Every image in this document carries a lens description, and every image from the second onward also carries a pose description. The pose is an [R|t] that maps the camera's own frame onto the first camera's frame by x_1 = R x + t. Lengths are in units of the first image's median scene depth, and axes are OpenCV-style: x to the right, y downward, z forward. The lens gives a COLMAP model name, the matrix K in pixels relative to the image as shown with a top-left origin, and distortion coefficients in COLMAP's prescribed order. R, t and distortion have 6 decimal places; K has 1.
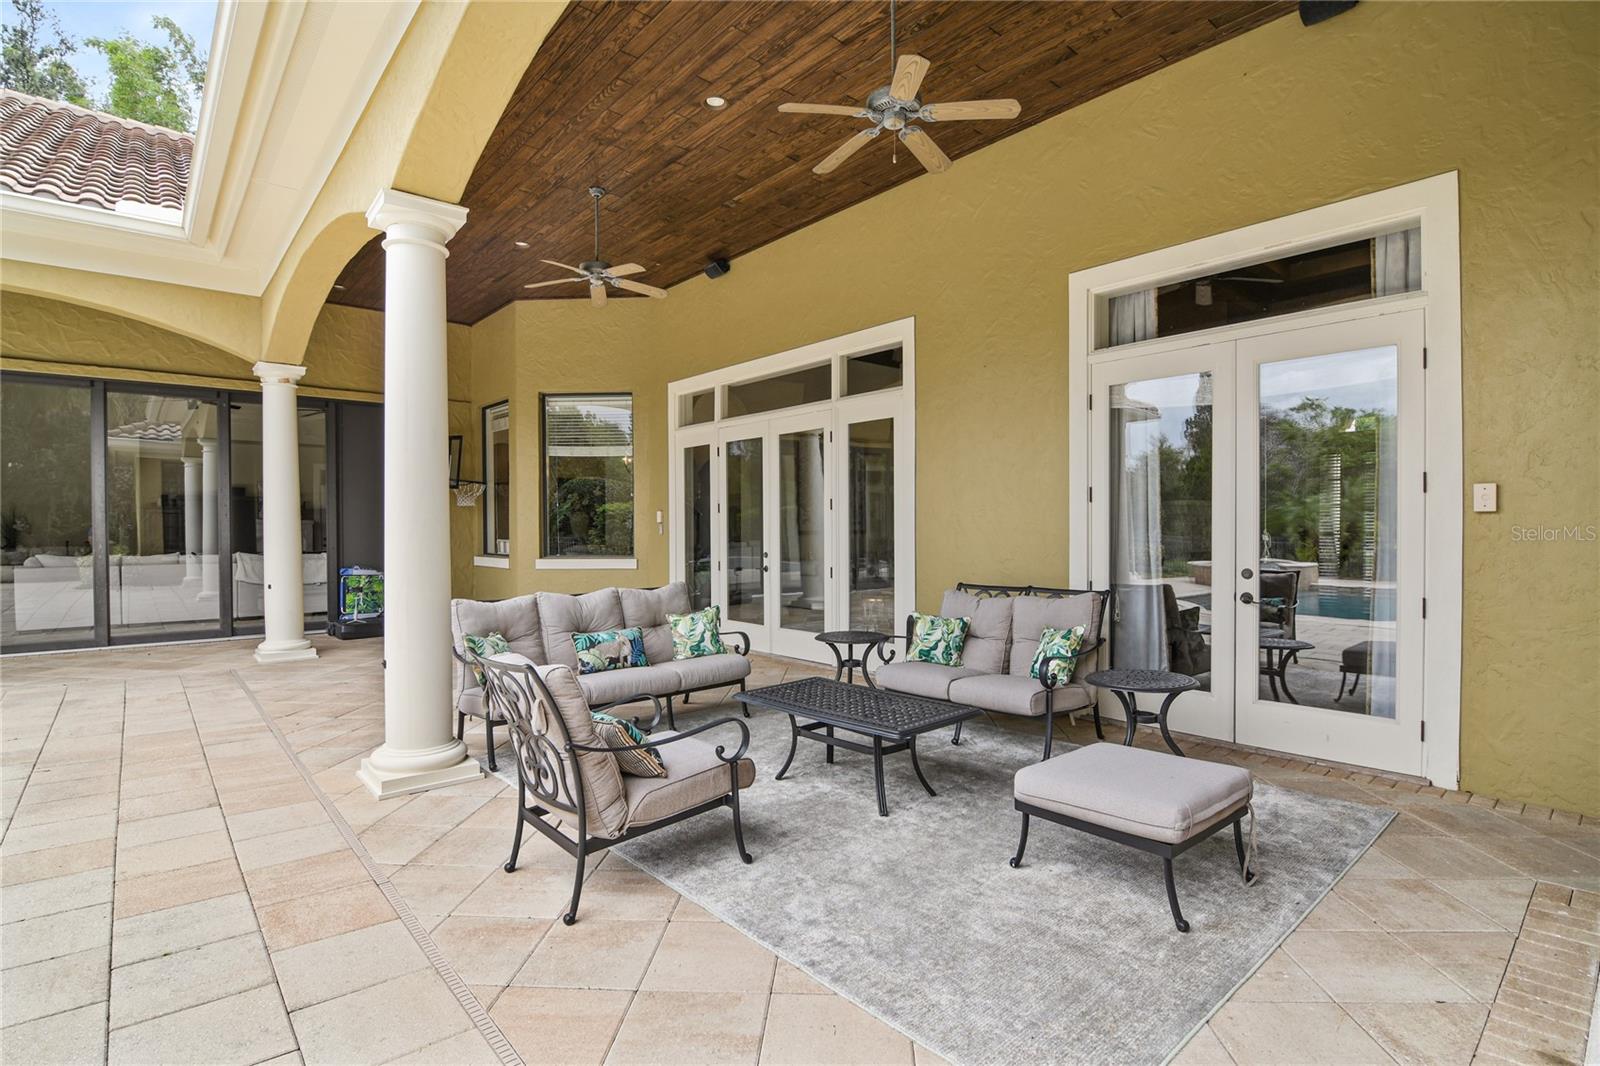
lens RADIAL K [[774.9, 0, 794.3], [0, 774.9, 533.9], [0, 0, 1]] dist [-0.022589, -0.000563]
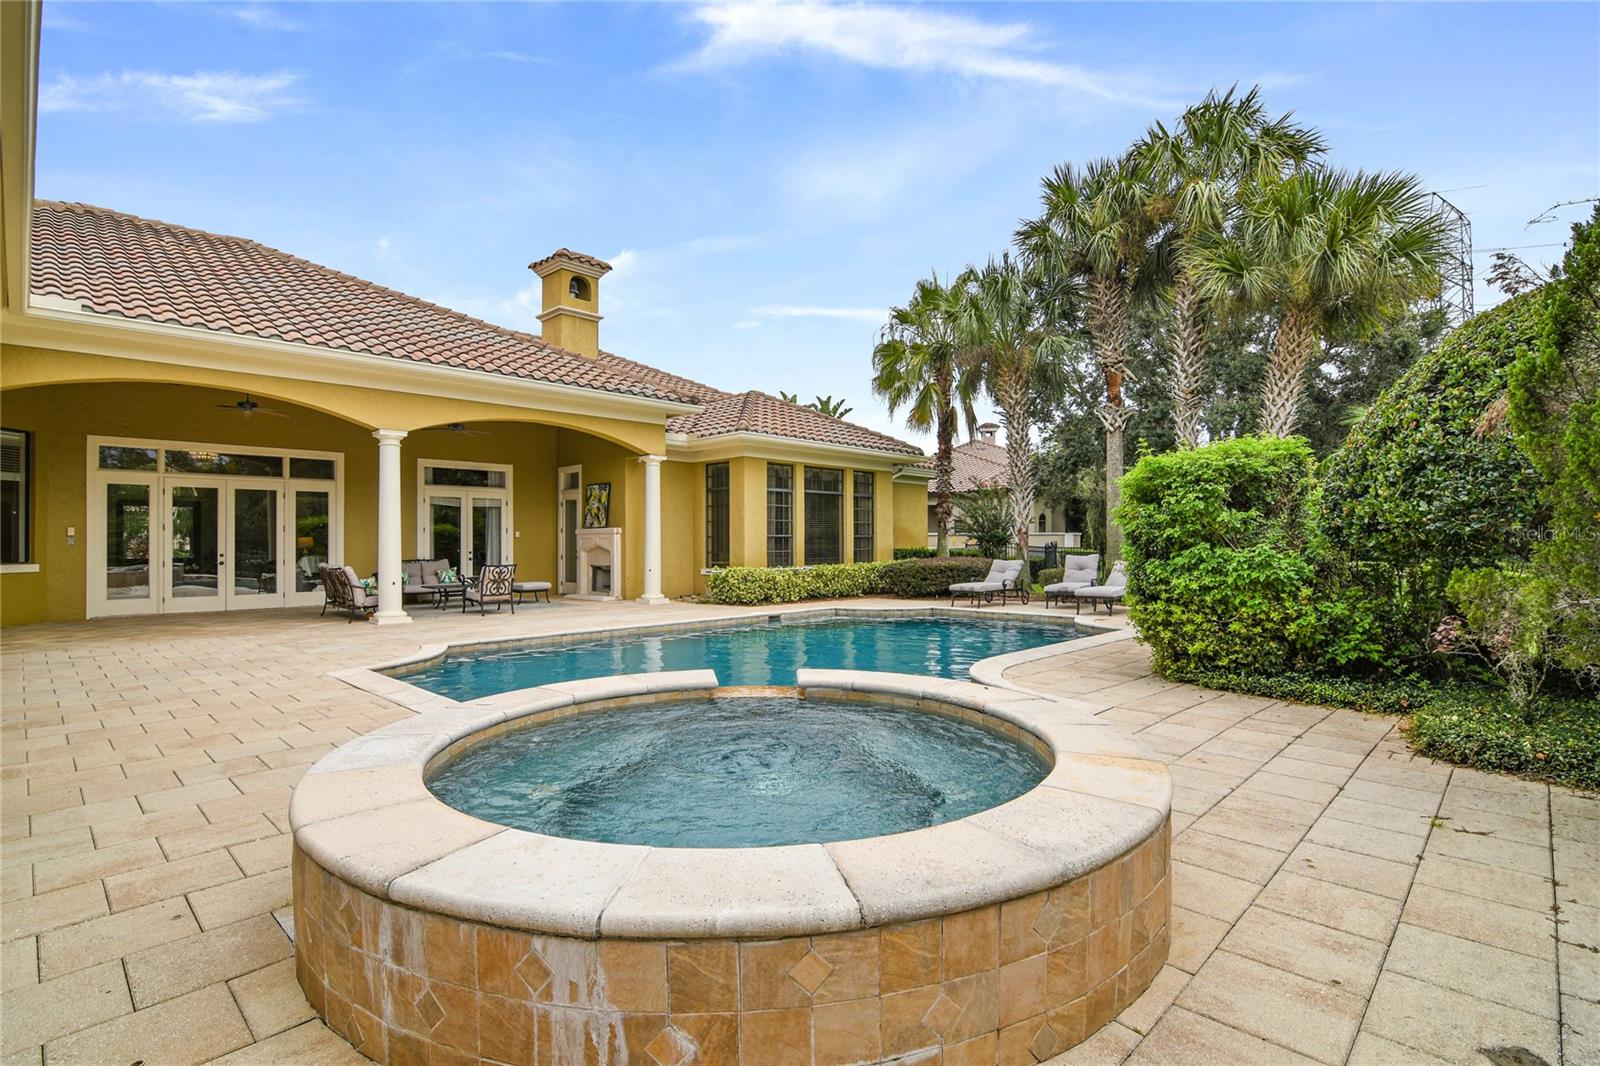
lens RADIAL K [[774.9, 0, 795.6], [0, 774.9, 539.4], [0, 0, 1]] dist [-0.022589, -0.000563]
pose [[-0.097865, 0.018436, 0.995029, -2.081260], [0.021409, 0.999636, -0.016416, 0.051374], [-0.994969, 0.019697, -0.098225, -0.142473]]
